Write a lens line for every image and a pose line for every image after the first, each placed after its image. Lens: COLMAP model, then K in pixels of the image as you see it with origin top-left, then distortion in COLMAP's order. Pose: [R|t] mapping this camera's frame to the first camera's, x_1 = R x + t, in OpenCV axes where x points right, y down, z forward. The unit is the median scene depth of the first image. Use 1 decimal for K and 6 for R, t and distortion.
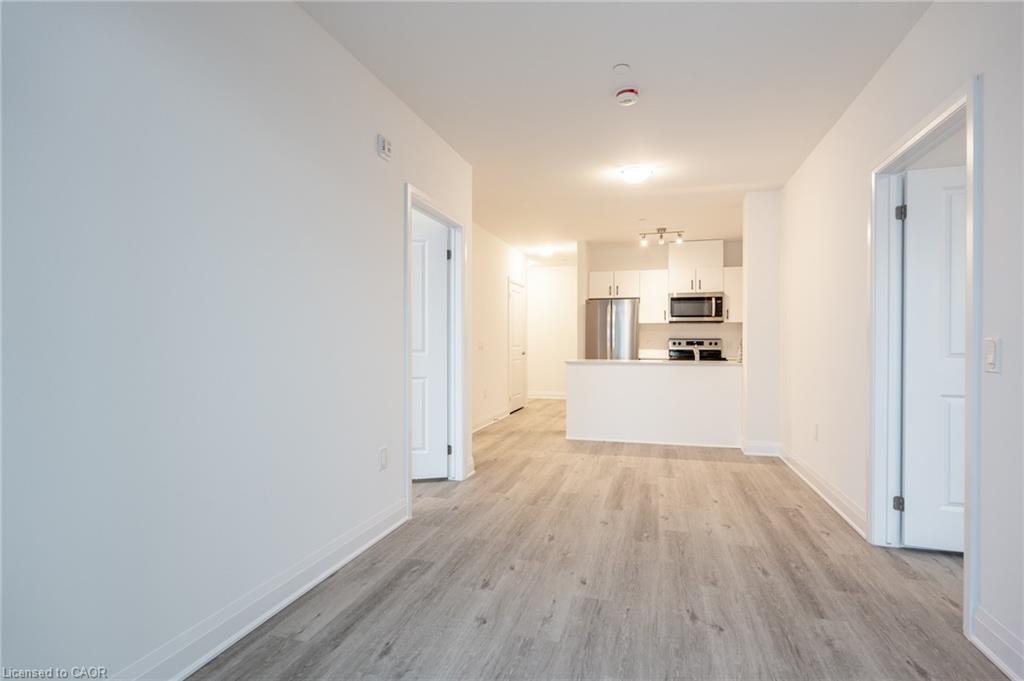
lens RADIAL K [[508.4, 0, 528.1], [0, 508.4, 341.6], [0, 0, 1]] dist [0.009597, 0.000749]
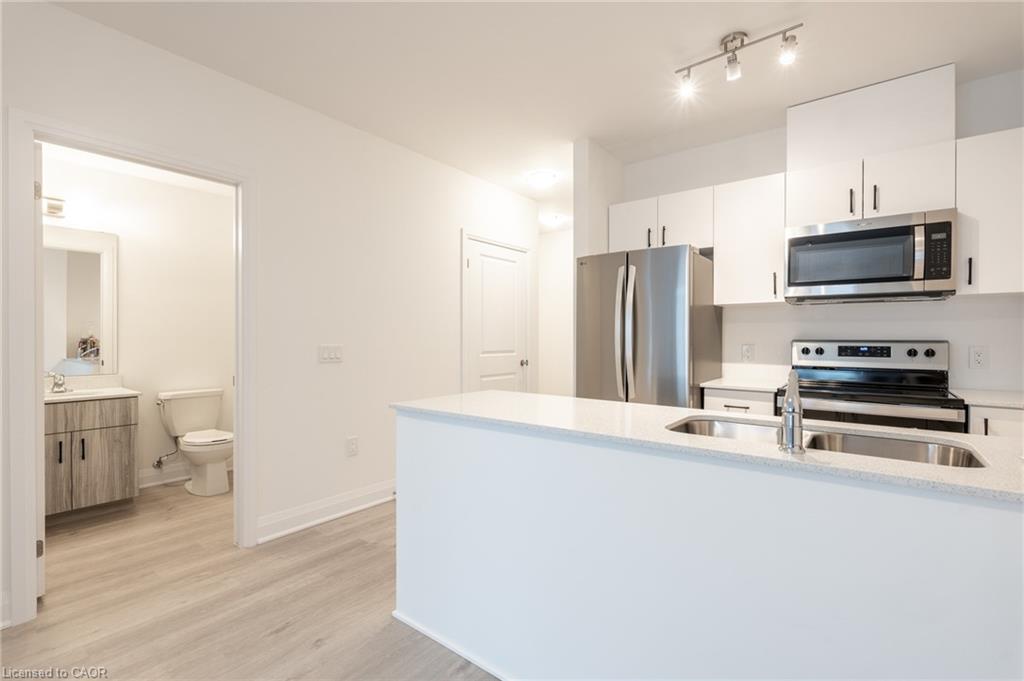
lens RADIAL K [[461.9, 0, 522.2], [0, 461.9, 342.0], [0, 0, 1]] dist [0.000630, -0.001201]
pose [[0.920648, 0.002724, -0.390384, 0.457182], [0.001344, 0.999948, 0.010149, -0.016595], [0.390392, -0.009868, 0.920596, 1.154278]]
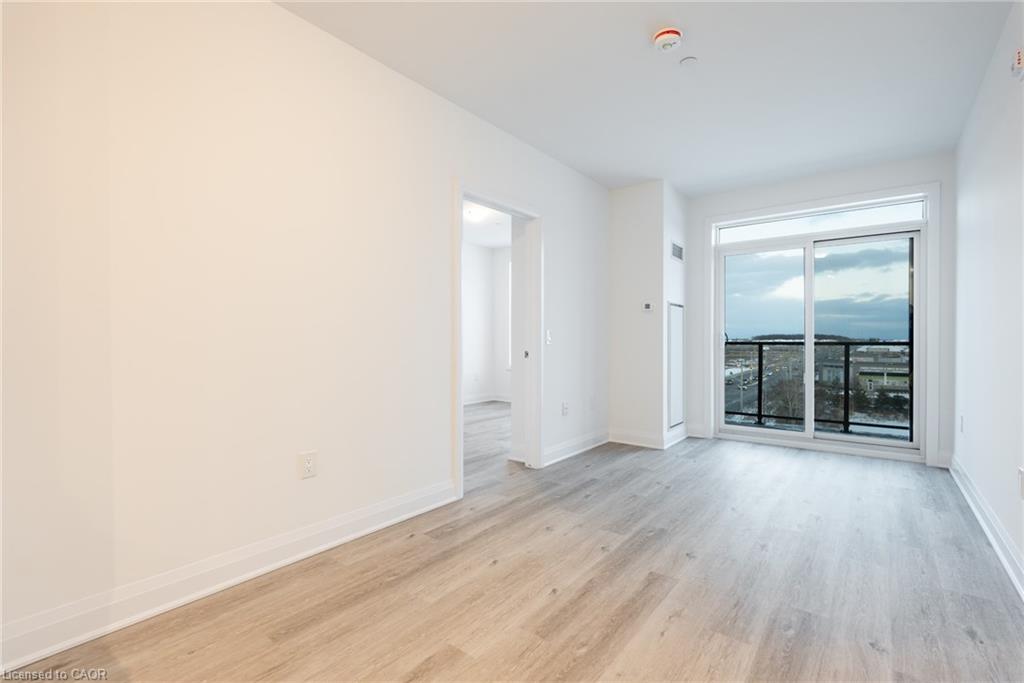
lens RADIAL K [[484.5, 0, 519.3], [0, 484.5, 338.4], [0, 0, 1]] dist [0.002284, 0.000851]
pose [[-0.926772, -0.004132, 0.375603, 0.097811], [-0.005157, 0.999985, -0.001724, 0.020846], [-0.375590, -0.003534, -0.926779, 1.529502]]
